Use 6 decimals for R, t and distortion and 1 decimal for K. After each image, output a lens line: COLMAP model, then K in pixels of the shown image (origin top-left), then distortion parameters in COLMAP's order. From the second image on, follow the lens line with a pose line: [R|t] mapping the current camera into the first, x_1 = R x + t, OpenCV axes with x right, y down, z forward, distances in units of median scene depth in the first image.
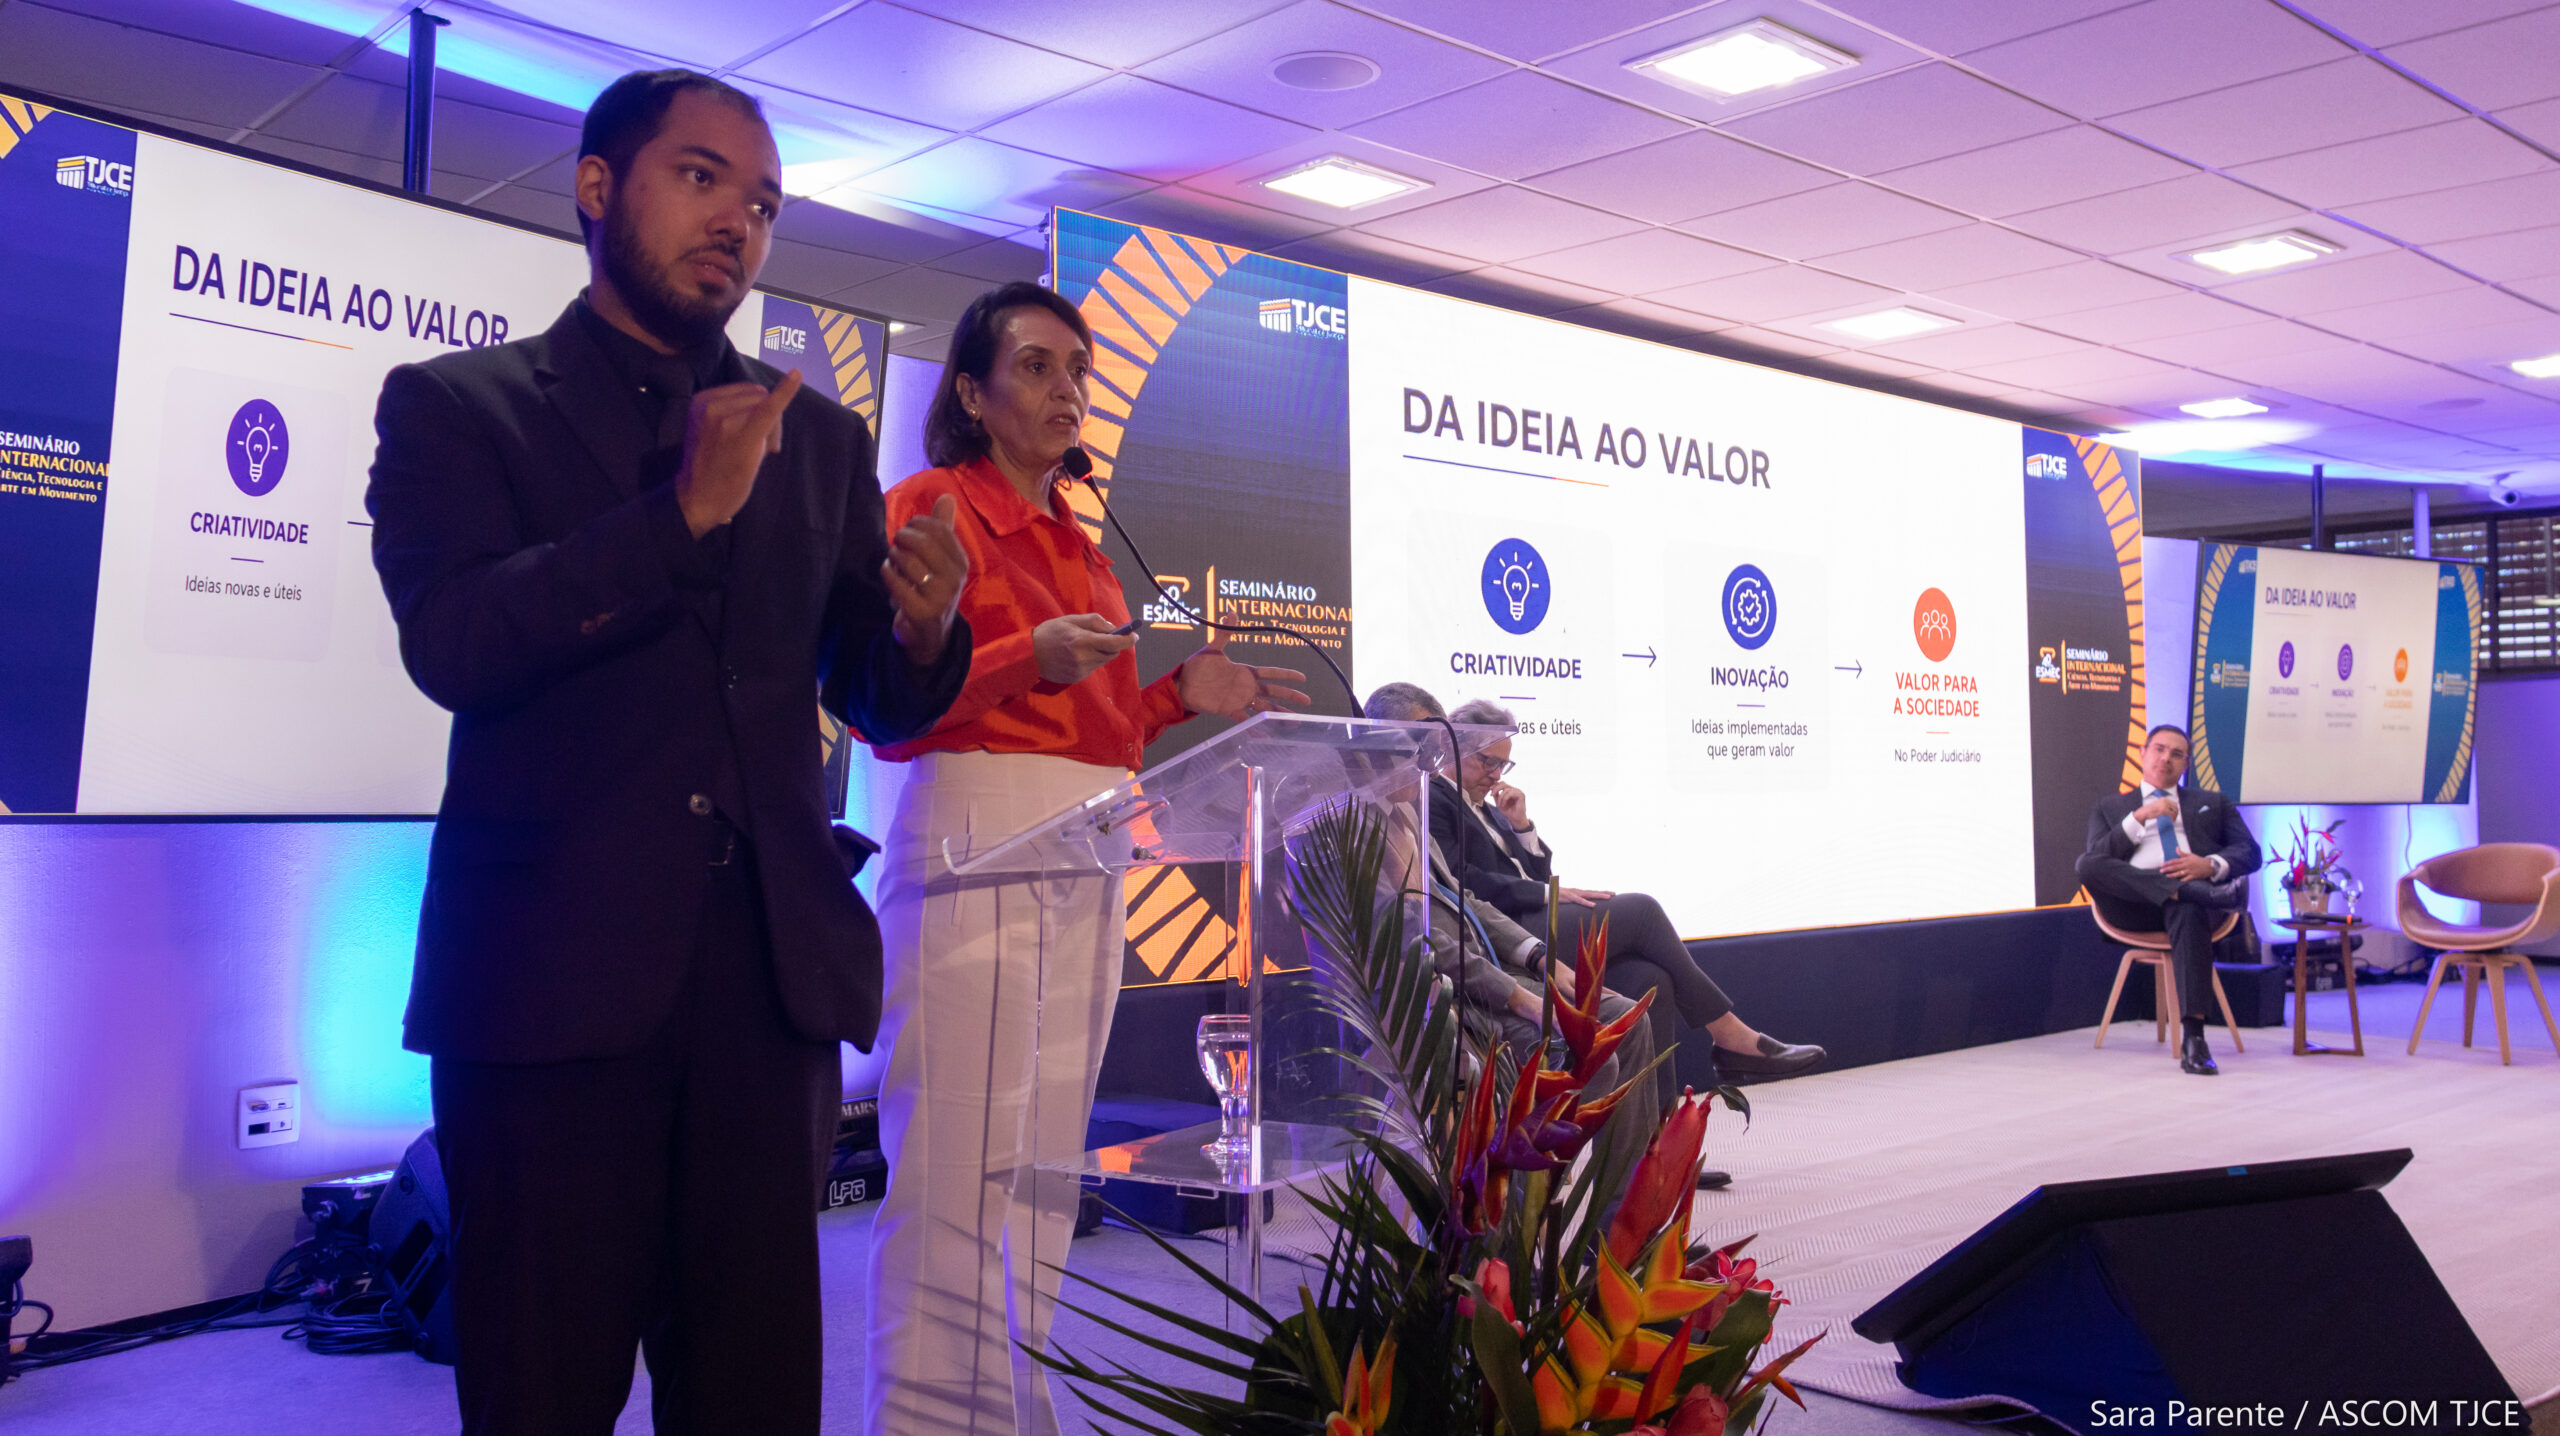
lens RADIAL K [[2108.9, 0, 1290.1], [0, 2108.9, 702.1], [0, 0, 1]] dist [0.023965, 0.007108]
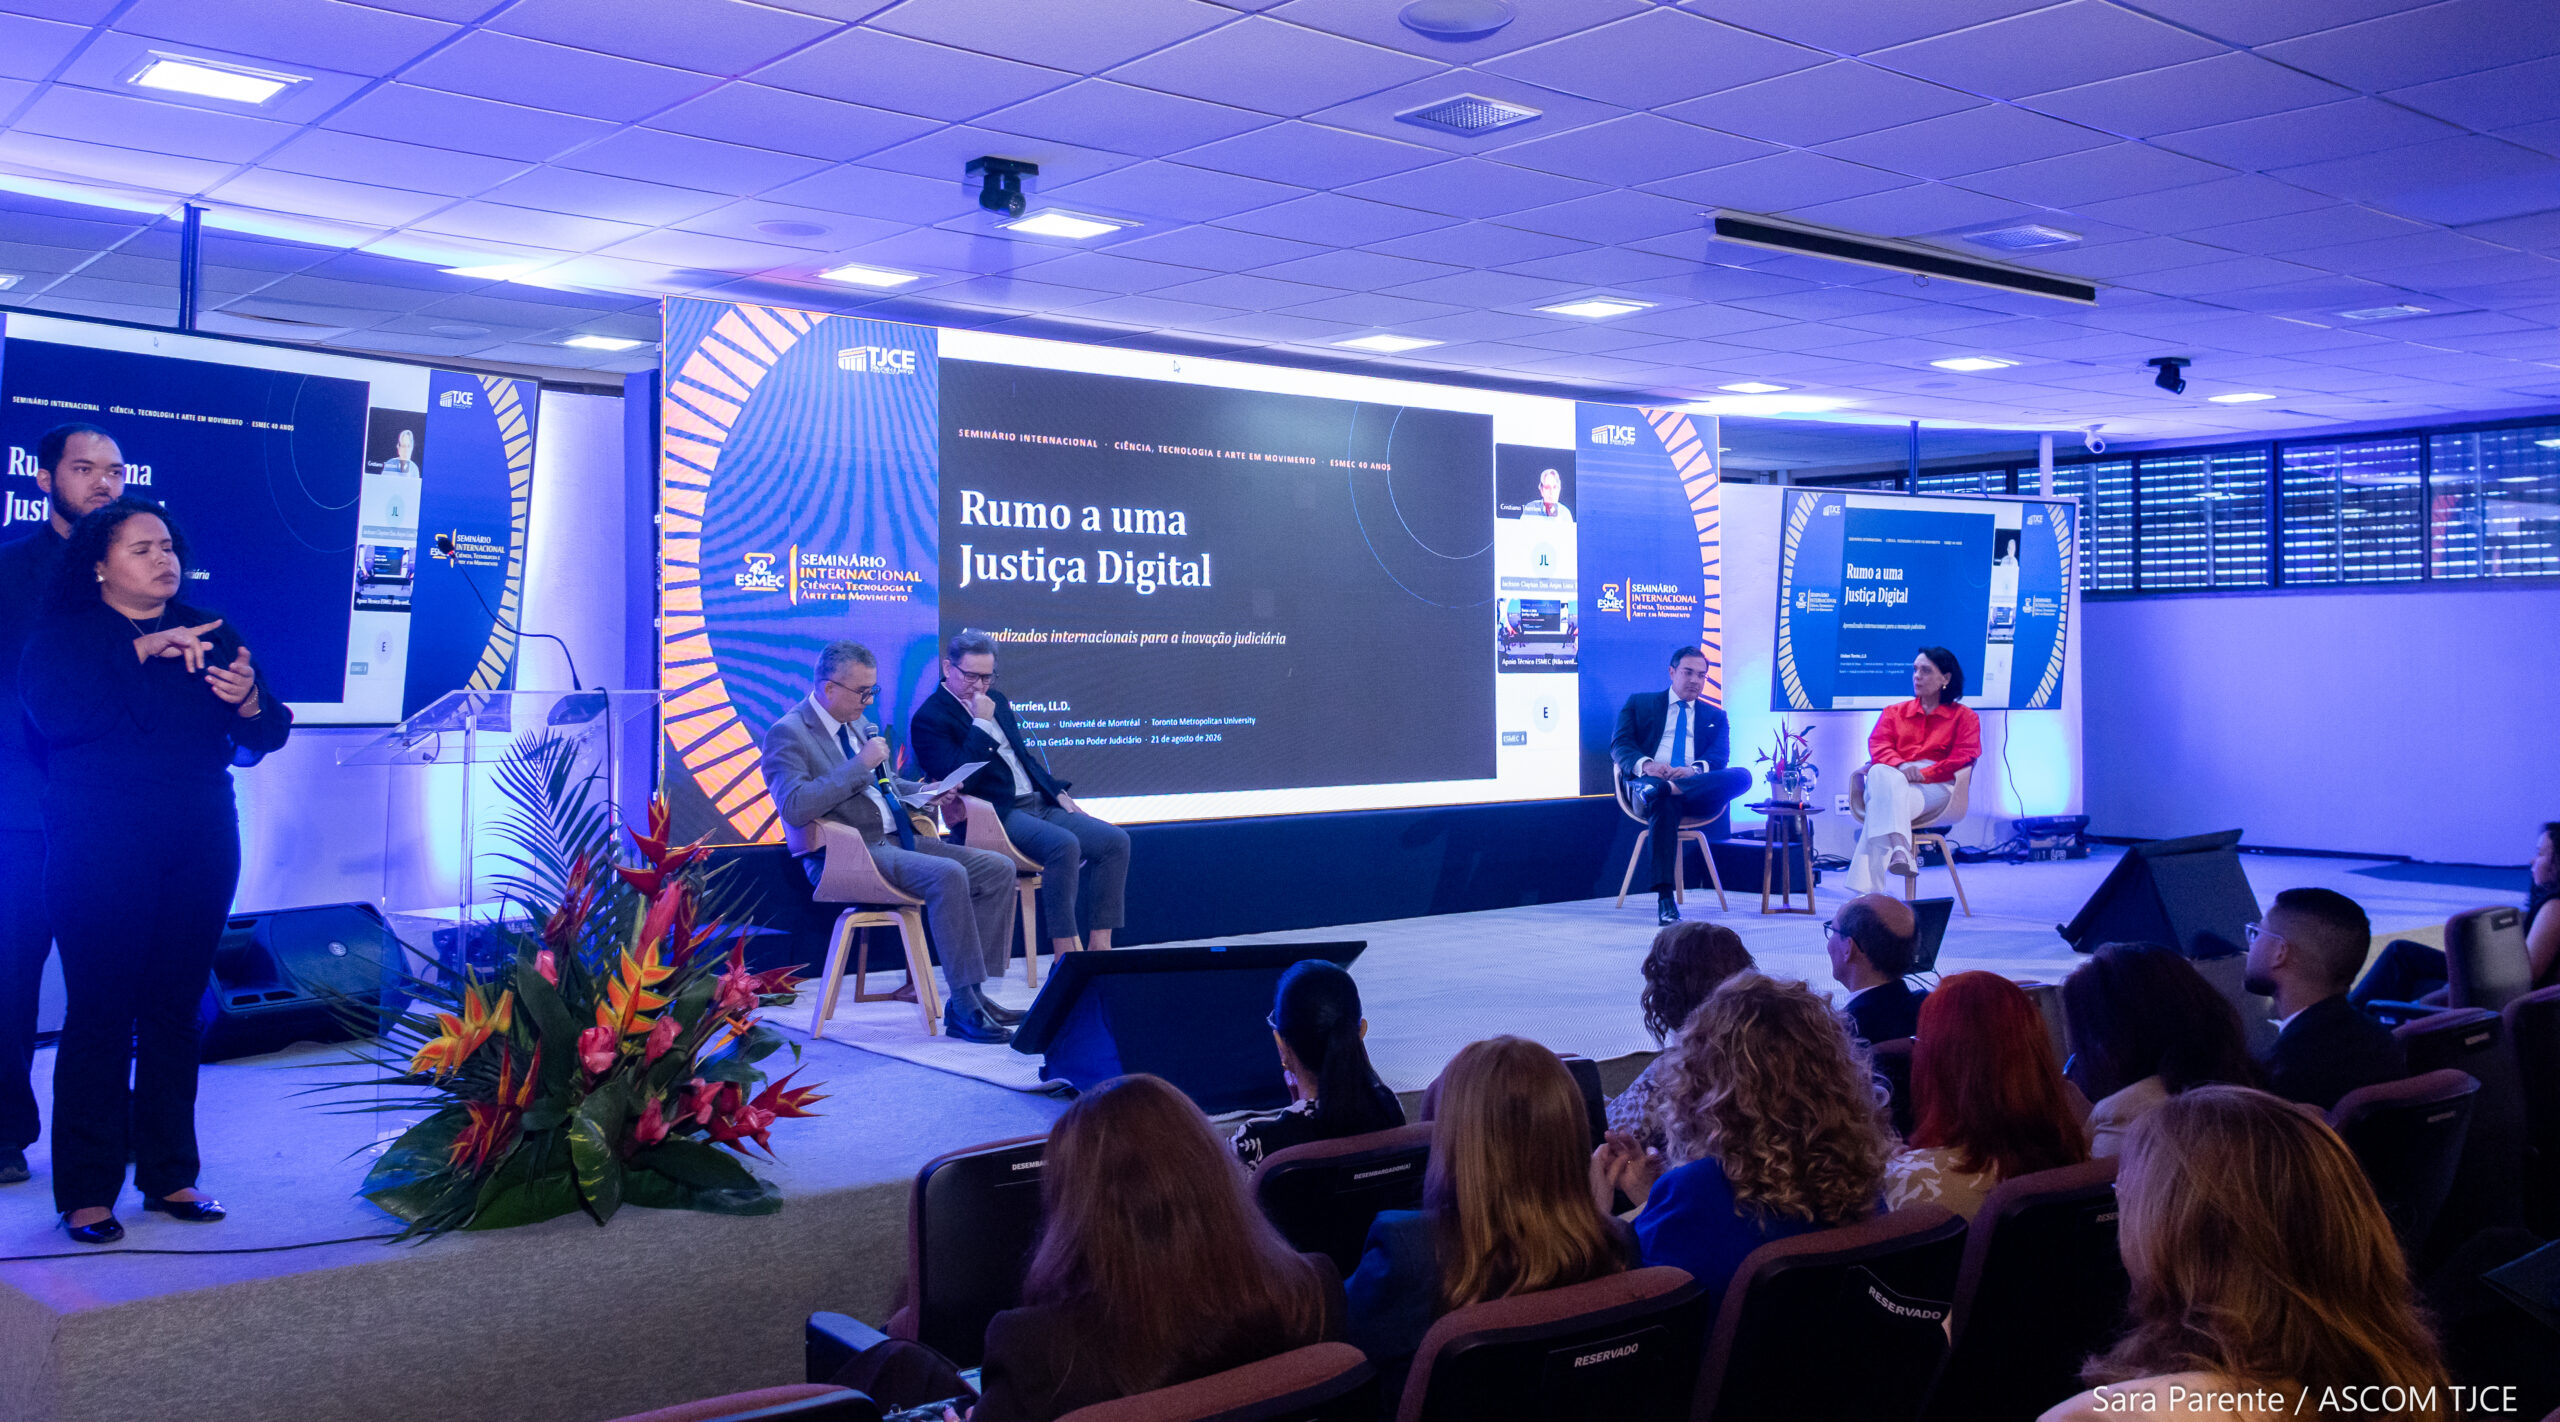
lens RADIAL K [[2188.6, 0, 1273.1], [0, 2188.6, 641.1], [0, 0, 1]] dist [0.001439, -0.001598]
pose [[0.998939, 0.003225, -0.045930, 0.323551], [-0.002022, 0.999654, 0.026222, -0.036945], [0.045999, -0.026101, 0.998600, -0.401830]]
